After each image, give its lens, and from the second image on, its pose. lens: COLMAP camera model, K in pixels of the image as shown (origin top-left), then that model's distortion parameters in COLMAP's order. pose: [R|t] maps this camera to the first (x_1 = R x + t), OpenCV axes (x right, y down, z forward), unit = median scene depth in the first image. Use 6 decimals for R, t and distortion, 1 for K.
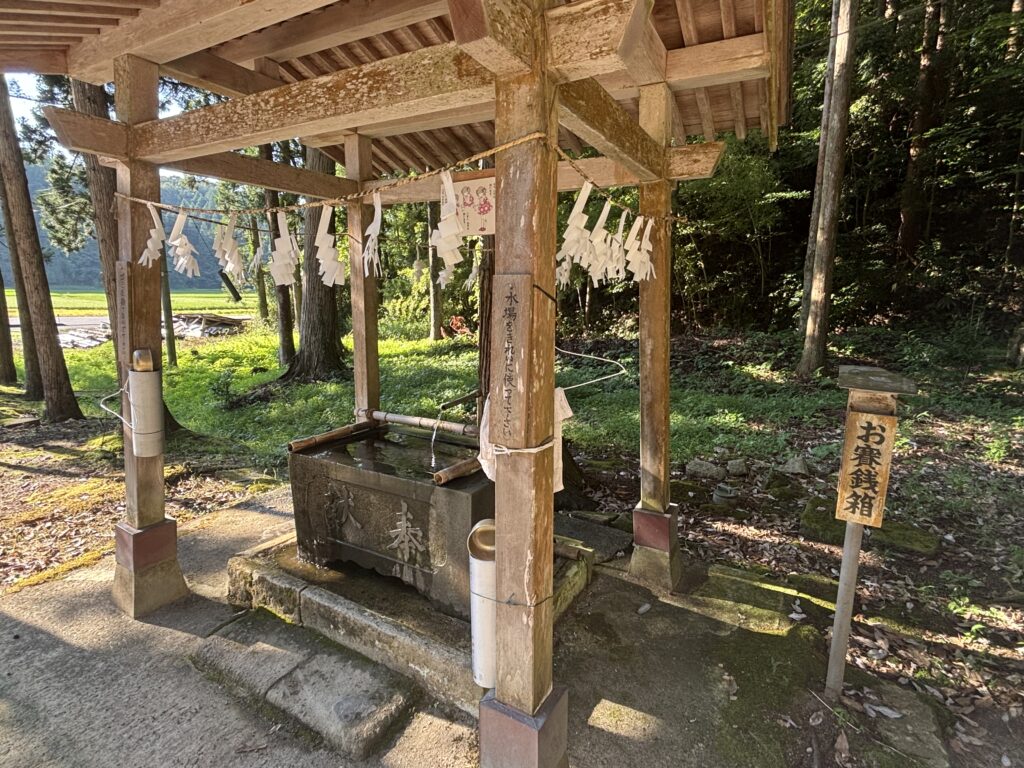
lens RADIAL K [[503.1, 0, 512.0], [0, 503.1, 384.0], [0, 0, 1]] dist [0.000666, -0.000391]
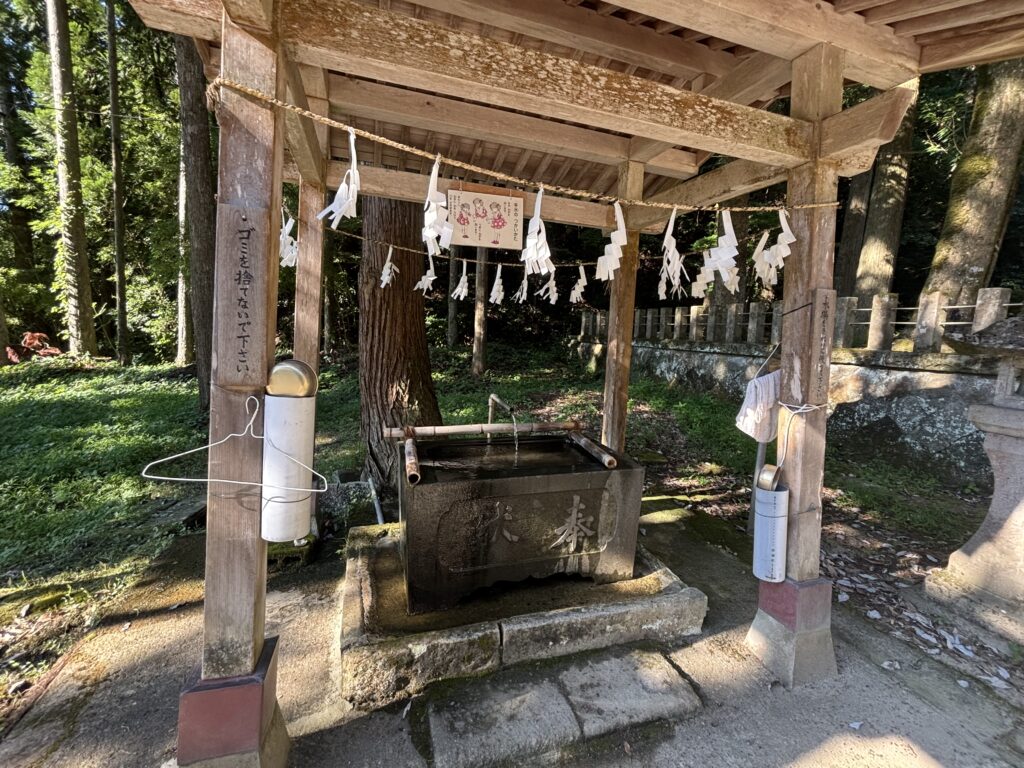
lens RADIAL K [[432.2, 0, 513.0], [0, 432.2, 388.7], [0, 0, 1]] dist [-0.001015, -0.000010]
pose [[0.687897, -0.082450, 0.721110, -0.991022], [0.092425, 0.995389, 0.025642, -0.024171], [-0.719899, 0.049010, 0.692346, 0.482732]]
